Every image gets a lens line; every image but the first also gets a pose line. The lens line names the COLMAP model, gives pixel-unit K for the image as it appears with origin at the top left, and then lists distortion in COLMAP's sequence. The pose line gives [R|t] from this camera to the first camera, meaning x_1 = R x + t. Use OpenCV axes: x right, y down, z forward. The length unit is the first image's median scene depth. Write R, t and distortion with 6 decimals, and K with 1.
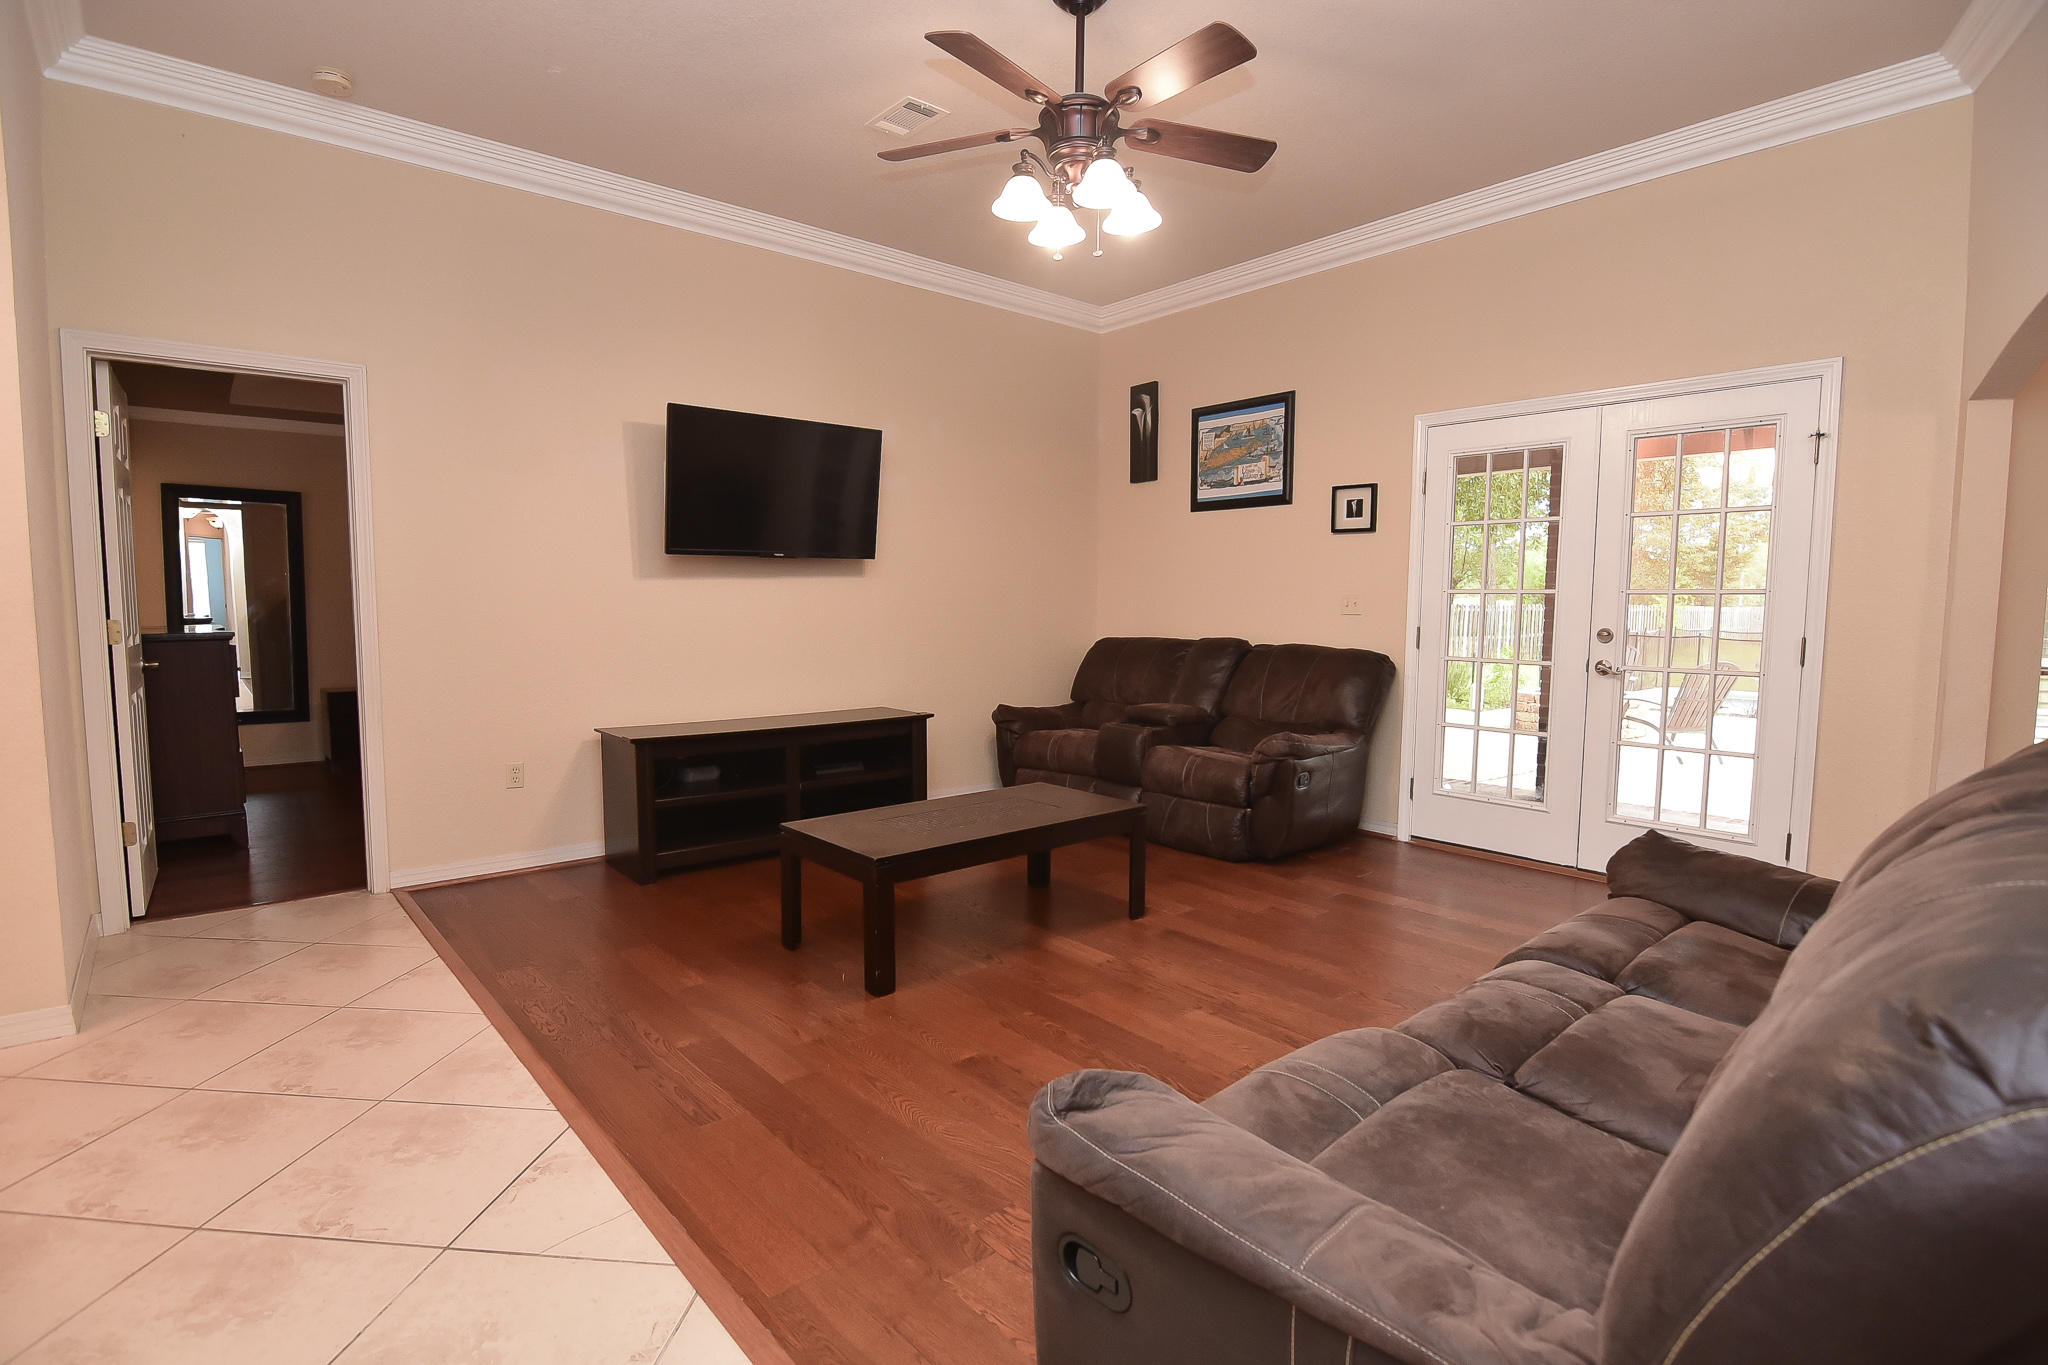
lens RADIAL K [[1014.8, 0, 1017.4], [0, 1014.8, 678.8], [0, 0, 1]] dist [-0.003618, -0.010866]
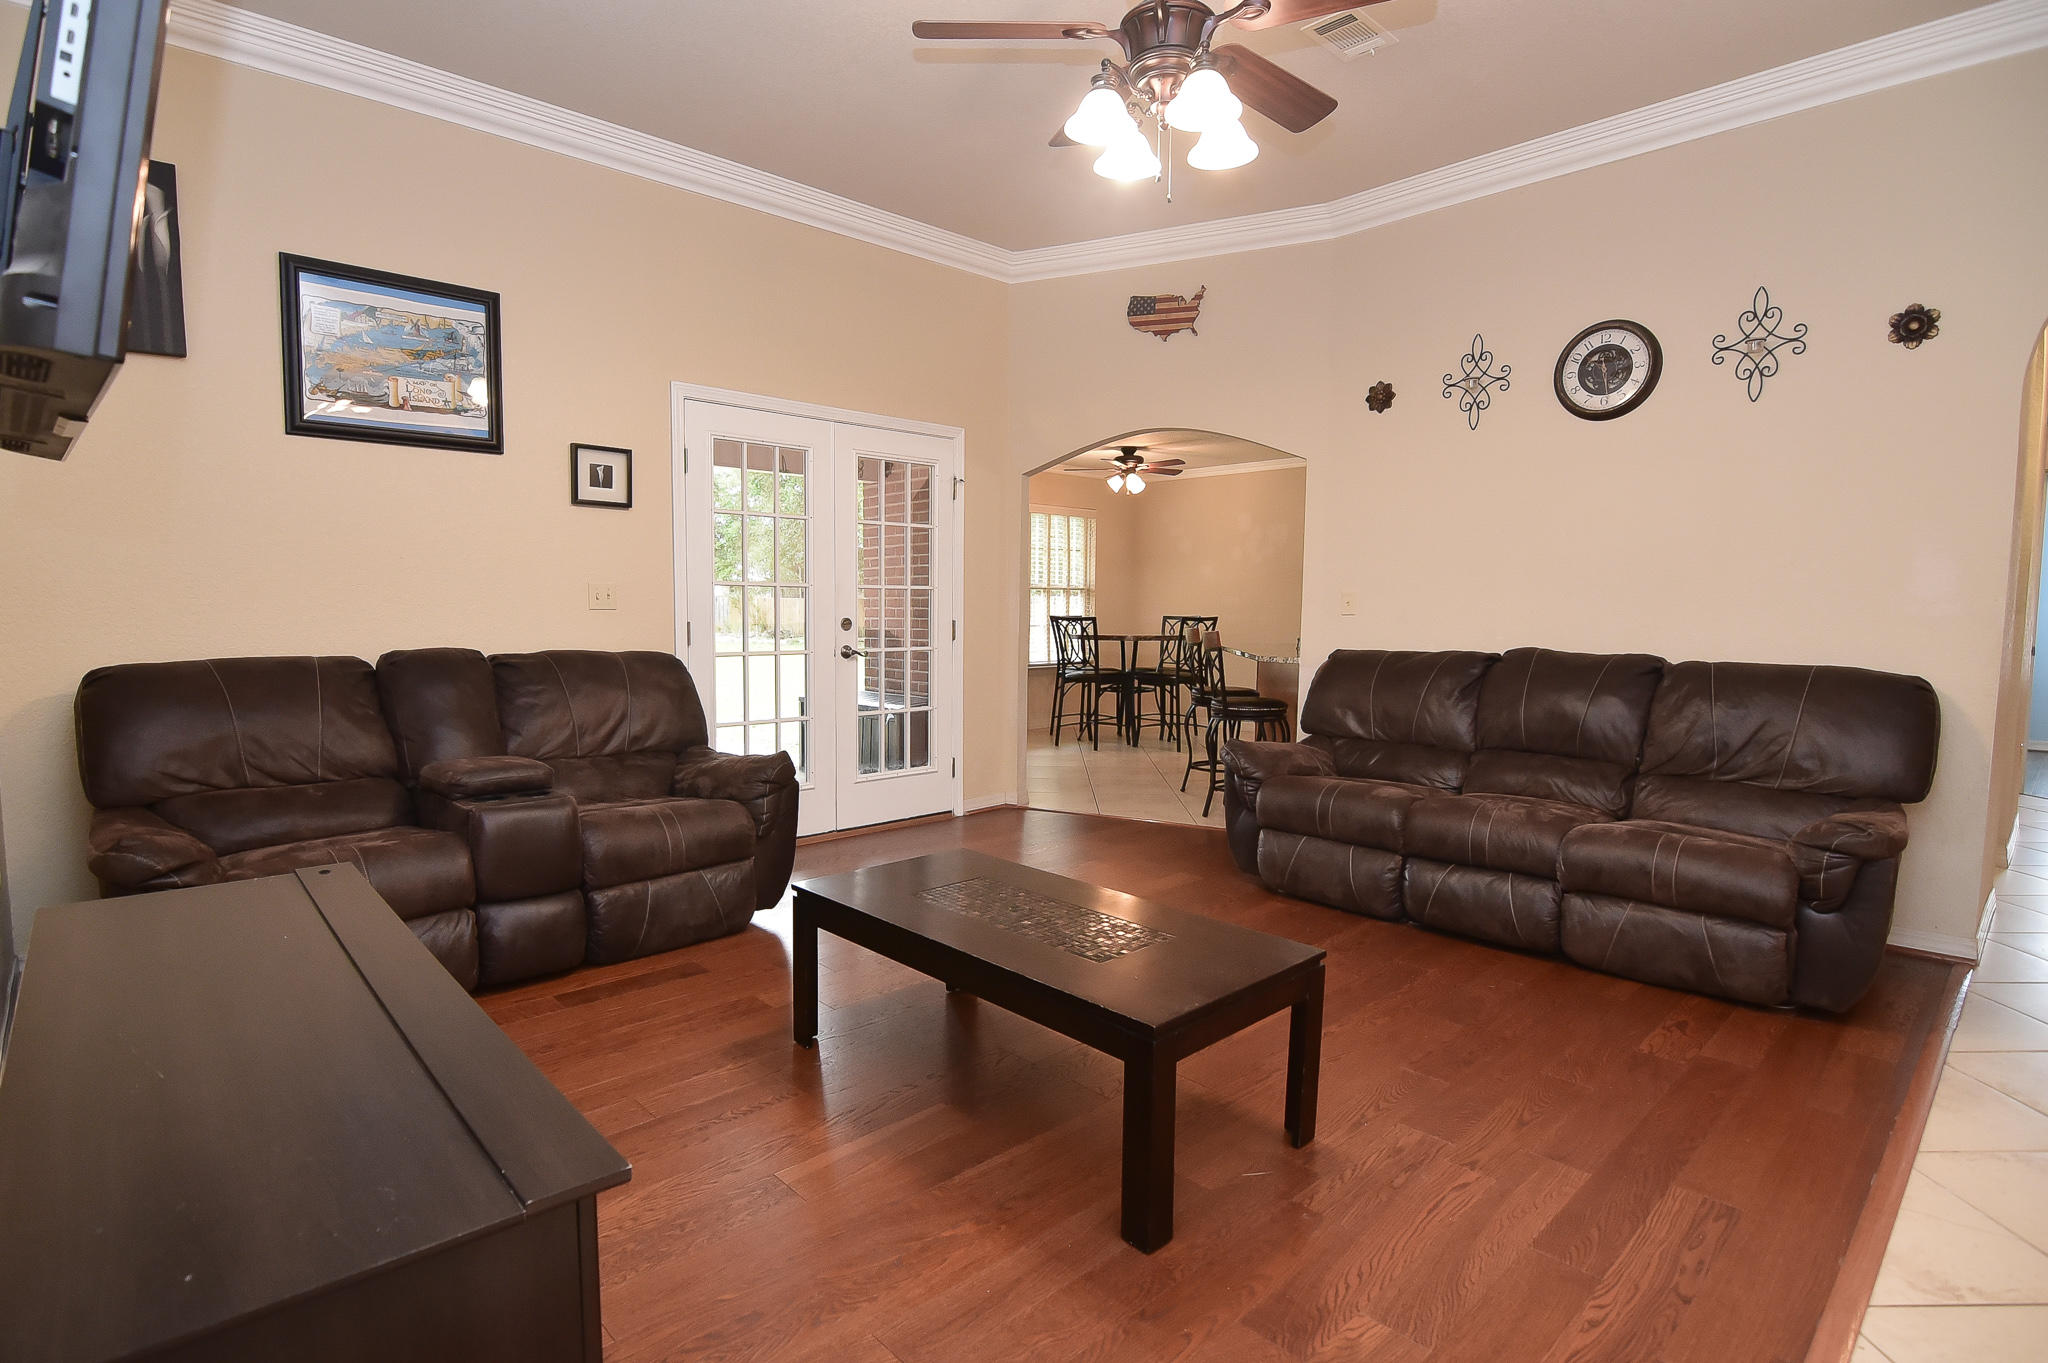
lens RADIAL K [[1014.8, 0, 1017.4], [0, 1014.8, 677.8], [0, 0, 1]] dist [-0.003618, -0.010866]
pose [[-0.055457, -0.081325, 0.995144, -0.485521], [0.069888, 0.993917, 0.085119, -0.054819], [-0.996012, 0.074269, -0.049436, 0.717524]]
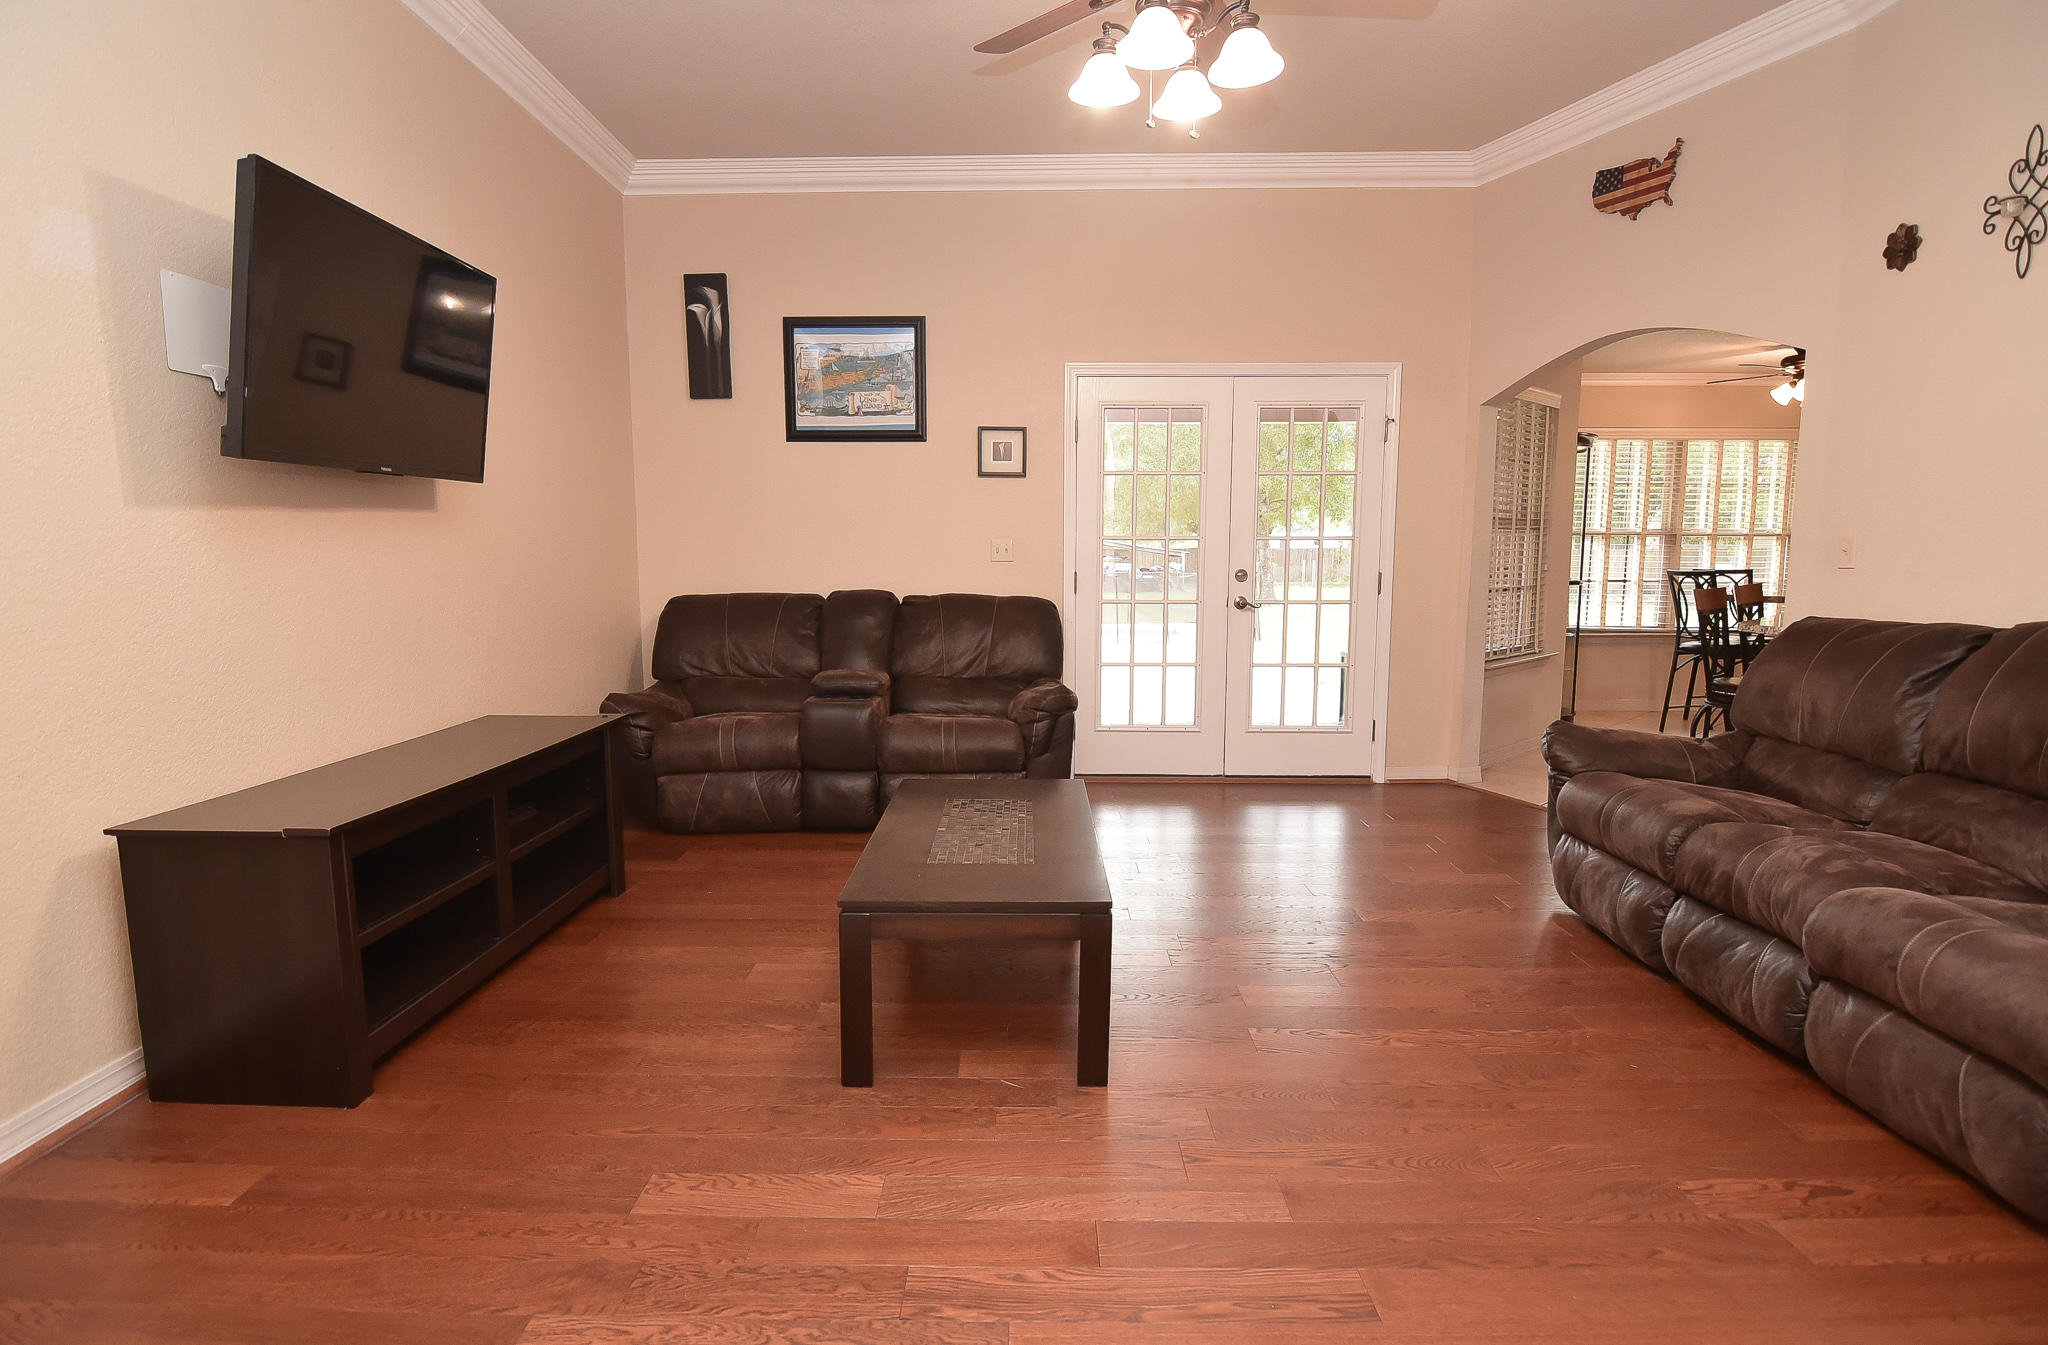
lens RADIAL K [[1054.1, 0, 1035.7], [0, 1054.1, 676.7], [0, 0, 1]] dist [-0.000458, -0.014246]
pose [[0.647342, -0.096322, 0.756089, -0.424557], [0.063745, 0.995349, 0.072225, -0.024066], [-0.759529, 0.001443, 0.650472, 0.317217]]
